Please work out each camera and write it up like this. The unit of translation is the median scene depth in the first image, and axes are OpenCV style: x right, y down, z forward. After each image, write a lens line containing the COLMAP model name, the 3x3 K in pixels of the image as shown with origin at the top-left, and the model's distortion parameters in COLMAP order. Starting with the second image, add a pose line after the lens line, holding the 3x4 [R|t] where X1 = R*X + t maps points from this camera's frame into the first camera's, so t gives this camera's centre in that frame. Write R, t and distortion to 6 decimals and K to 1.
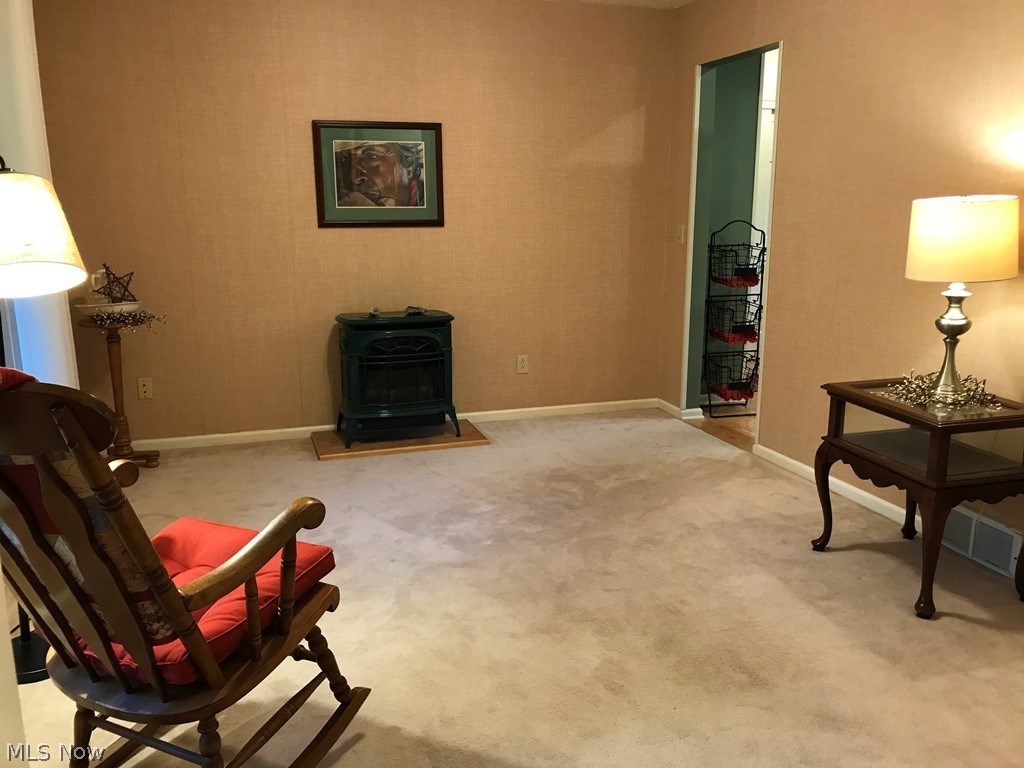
lens RADIAL K [[827.5, 0, 512.0], [0, 827.5, 384.0], [0, 0, 1]] dist [0.002470, -0.001956]
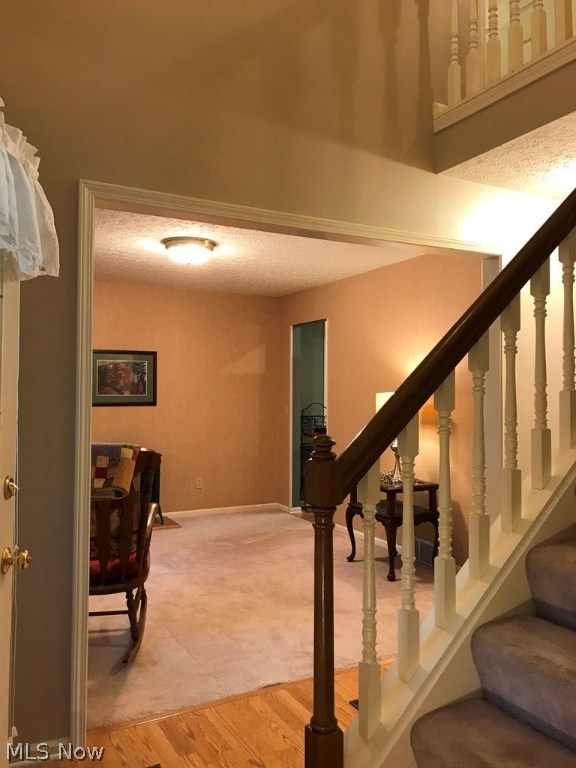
lens RADIAL K [[628.0, 0, 288.0], [0, 628.0, 384.0], [0, 0, 1]] dist [0.116436, 0.000162]
pose [[0.985641, 0.008467, 0.168640, -0.032741], [0.029960, 0.974125, -0.224014, 0.084286], [-0.166173, 0.225850, 0.959884, -0.399754]]
